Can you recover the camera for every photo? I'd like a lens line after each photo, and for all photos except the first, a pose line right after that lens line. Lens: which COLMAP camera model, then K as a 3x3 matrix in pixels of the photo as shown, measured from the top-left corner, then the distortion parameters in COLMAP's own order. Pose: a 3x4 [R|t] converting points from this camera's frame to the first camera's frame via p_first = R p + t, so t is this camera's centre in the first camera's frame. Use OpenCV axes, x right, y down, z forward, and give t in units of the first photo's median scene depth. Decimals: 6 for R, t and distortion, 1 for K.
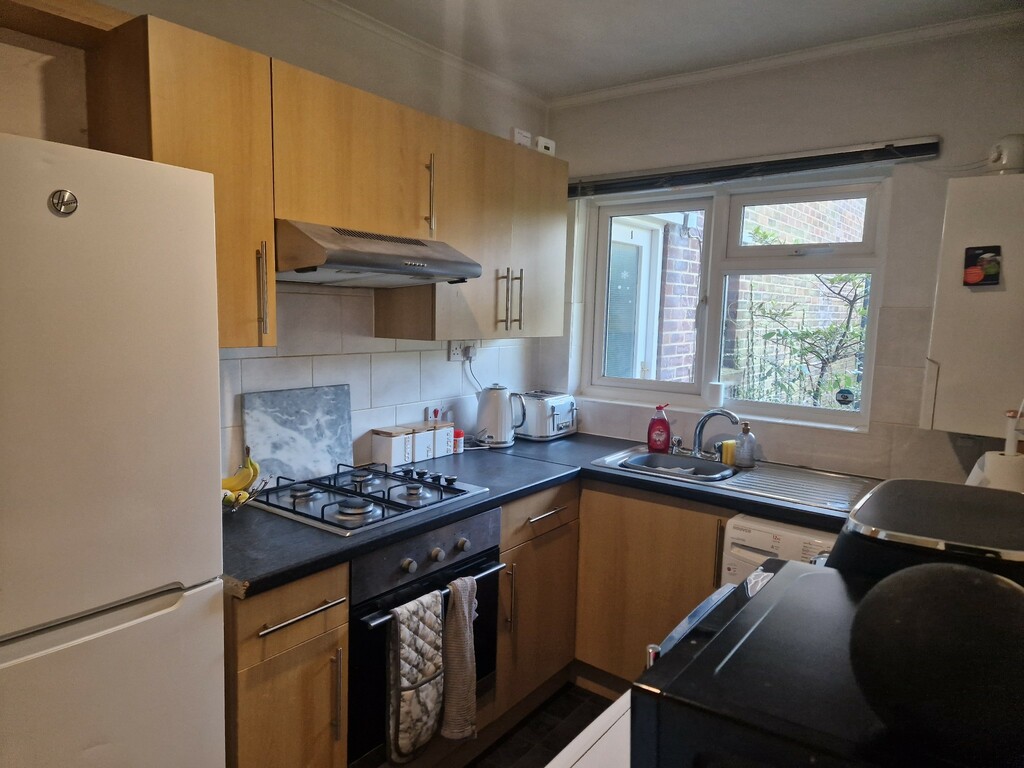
lens RADIAL K [[679.4, 0, 508.3], [0, 679.4, 391.1], [0, 0, 1]] dist [0.099811, -0.078321]
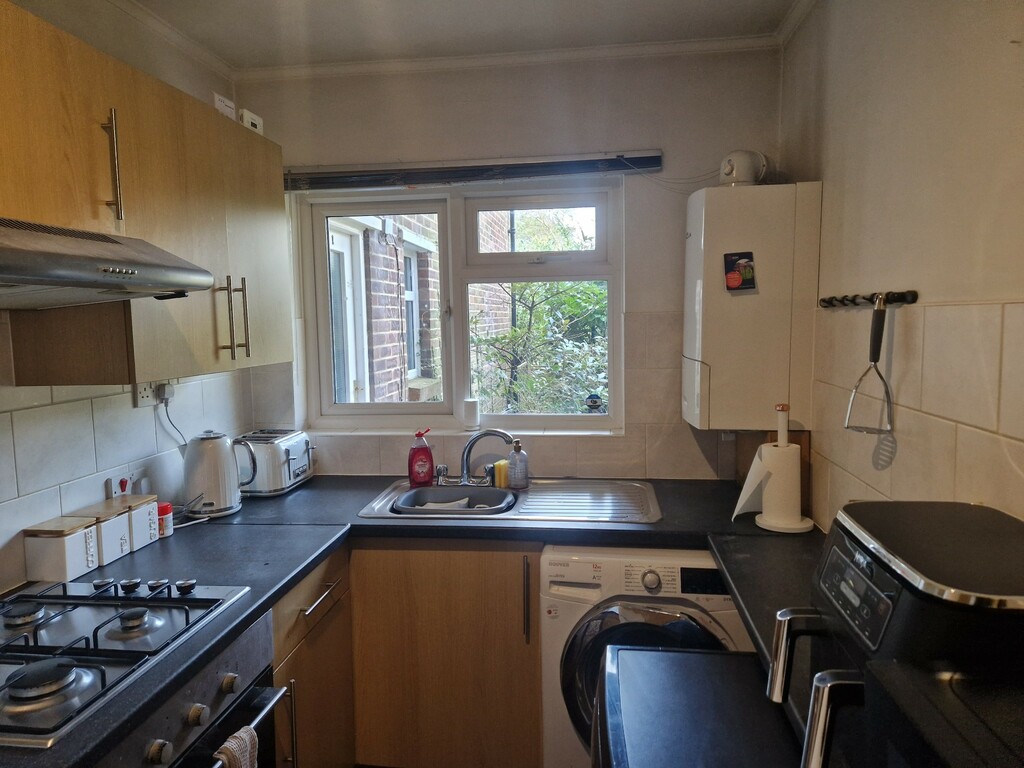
lens RADIAL K [[682.3, 0, 512.5], [0, 682.3, 375.9], [0, 0, 1]] dist [0.093832, -0.078141]
pose [[0.868547, -0.084106, 0.488418, -0.101747], [0.101493, 0.994794, -0.009180, -0.032211], [-0.485103, 0.057545, 0.872562, 0.184169]]
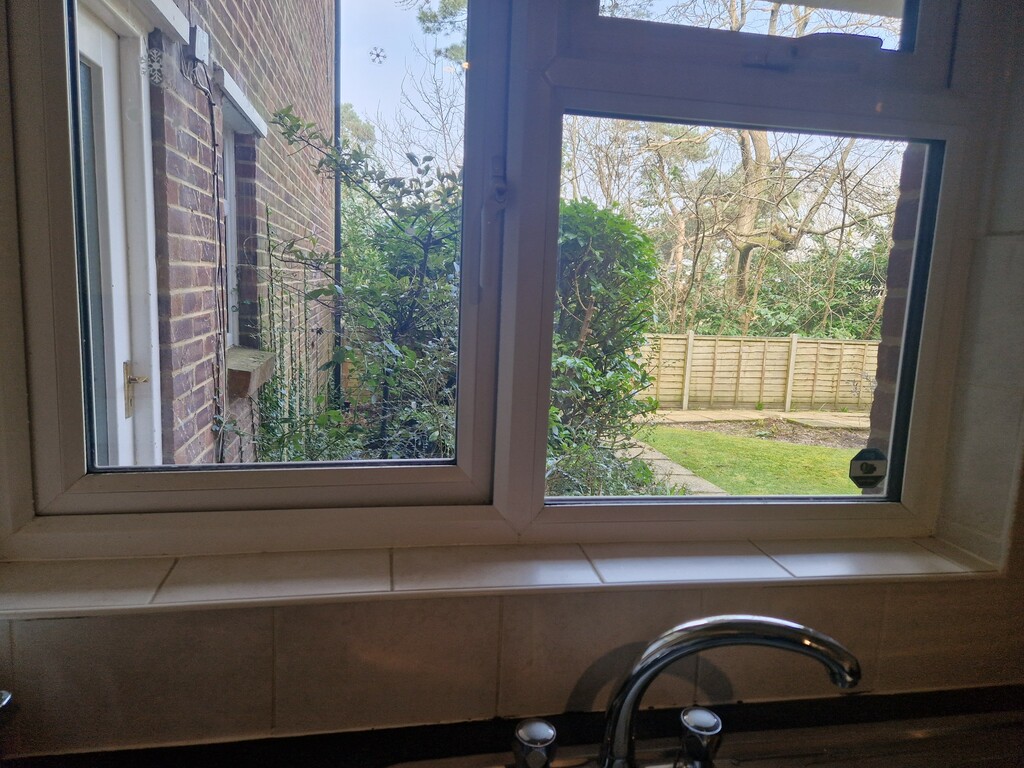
lens RADIAL K [[682.3, 0, 512.5], [0, 682.3, 375.9], [0, 0, 1]] dist [0.093832, -0.078141]
pose [[0.674689, -0.098238, 0.731536, 0.072760], [0.063853, 0.995156, 0.074749, -0.083190], [-0.735335, -0.003722, 0.677693, 0.879130]]
